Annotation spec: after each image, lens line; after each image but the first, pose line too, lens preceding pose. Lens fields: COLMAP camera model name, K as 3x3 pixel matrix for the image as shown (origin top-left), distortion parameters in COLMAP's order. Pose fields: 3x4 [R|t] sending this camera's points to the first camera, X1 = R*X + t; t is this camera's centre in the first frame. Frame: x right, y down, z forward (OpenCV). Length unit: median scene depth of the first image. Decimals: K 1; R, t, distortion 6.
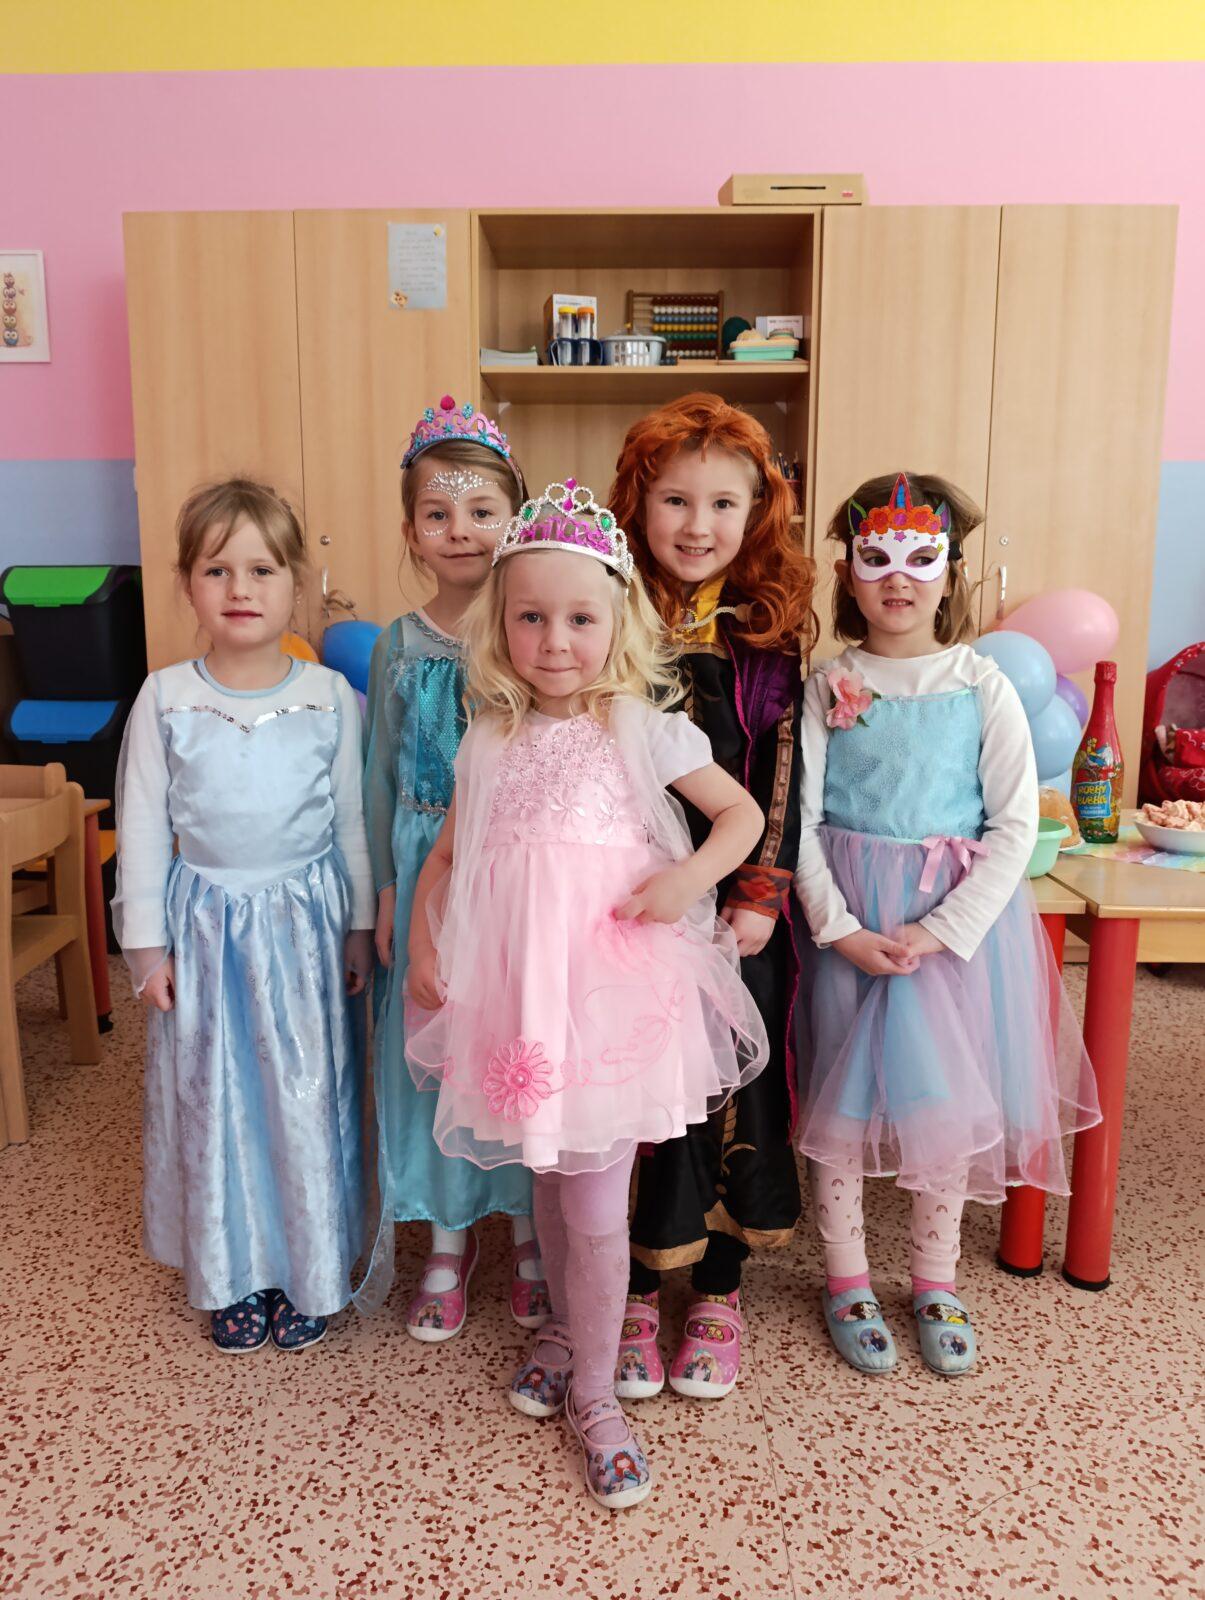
lens RADIAL K [[1105.6, 0, 592.7], [0, 1105.6, 785.3], [0, 0, 1]] dist [0.011466, -0.024803]
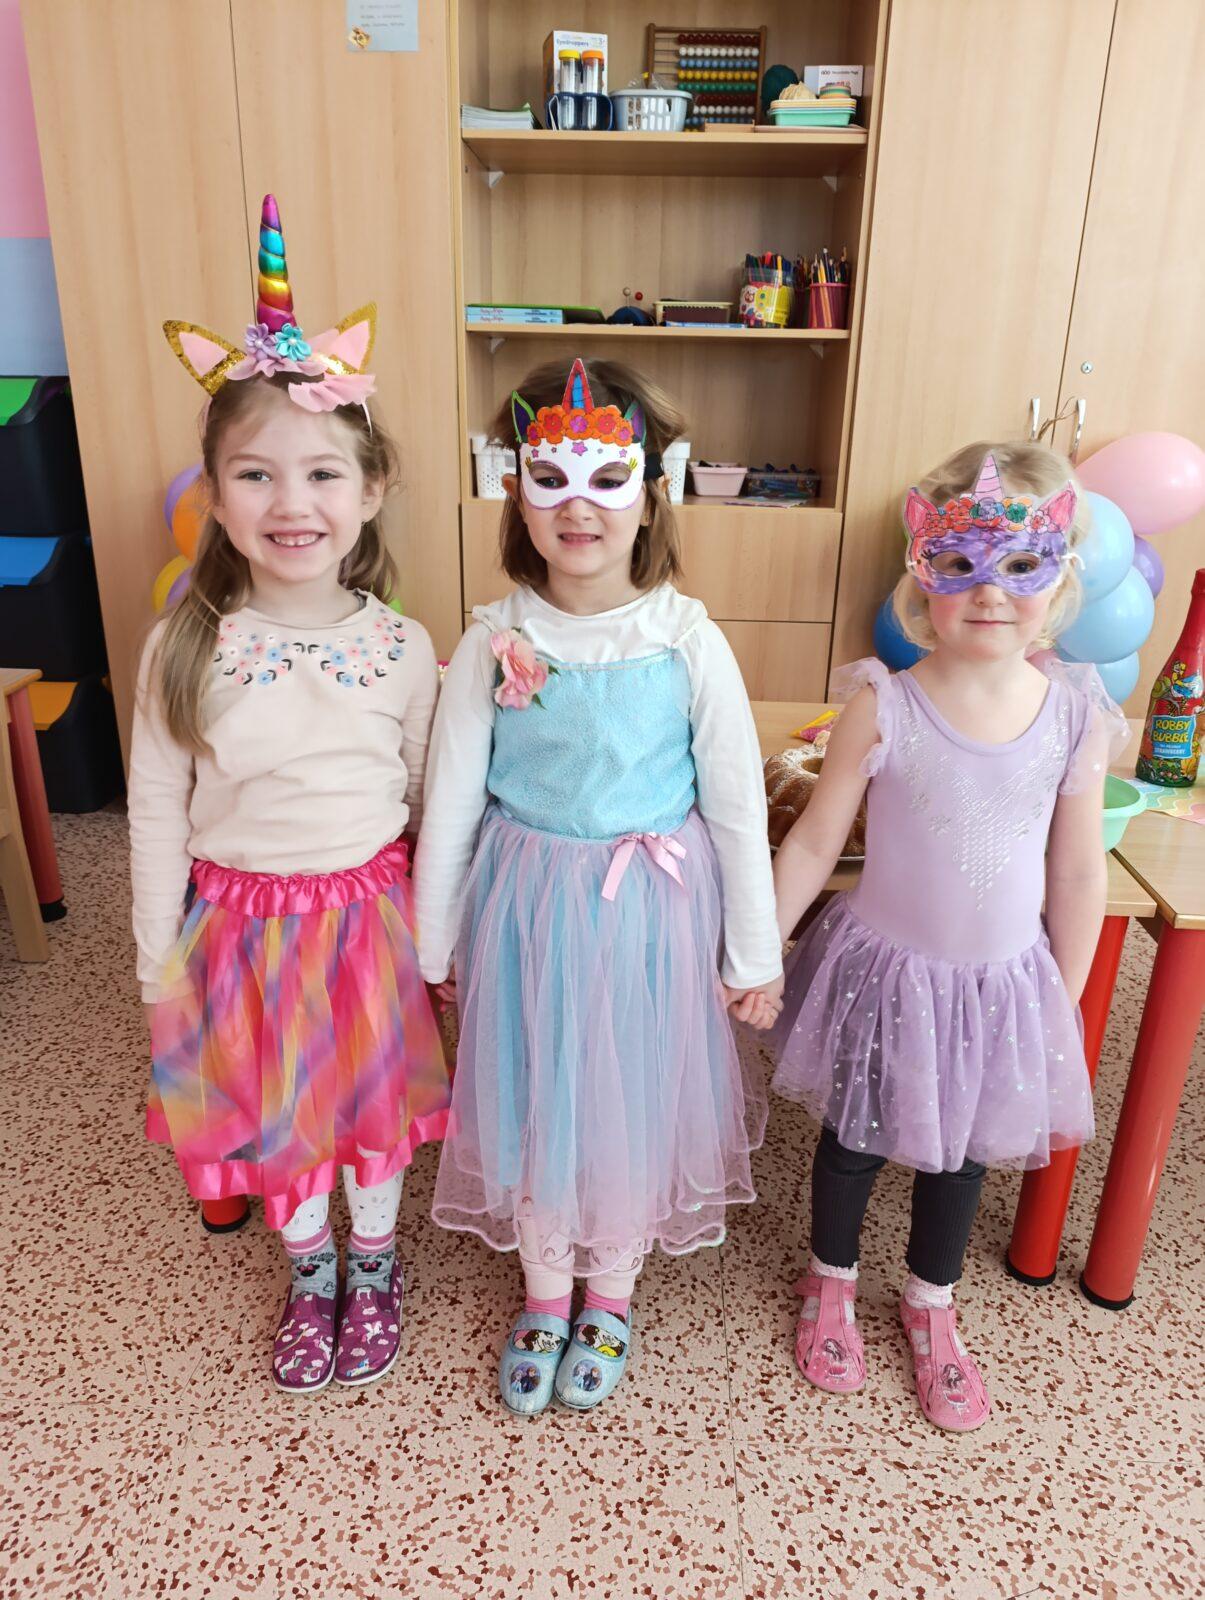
lens RADIAL K [[1105.6, 0, 595.1], [0, 1105.6, 789.0], [0, 0, 1]] dist [0.011466, -0.024803]
pose [[0.999650, 0.021908, -0.014831, 0.036953], [-0.018412, 0.978655, 0.204684, -0.140050], [0.018998, -0.204339, 0.978716, 0.206823]]
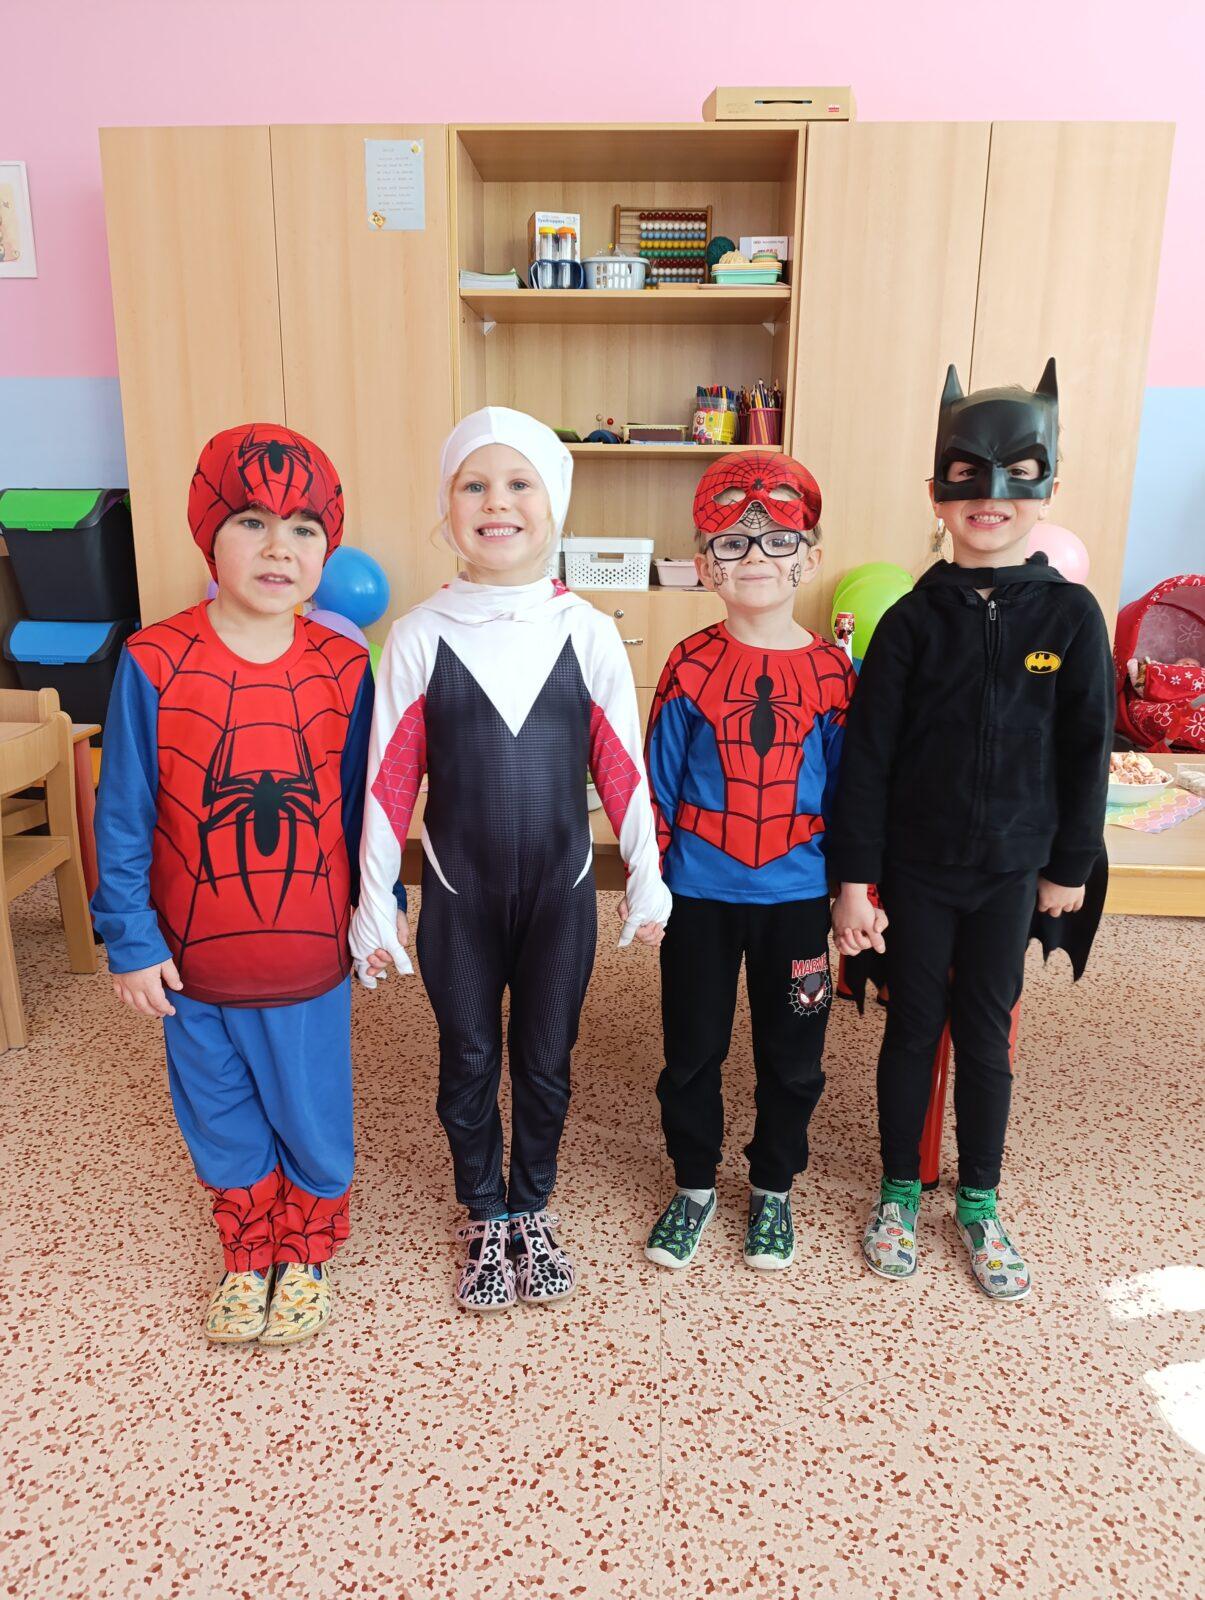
lens RADIAL K [[1105.6, 0, 594.7], [0, 1105.6, 791.1], [0, 0, 1]] dist [0.011466, -0.024803]
pose [[0.999649, 0.013981, -0.022523, 0.093332], [-0.011700, 0.995078, 0.098406, -0.056255], [0.023788, -0.098108, 0.994891, -0.060037]]
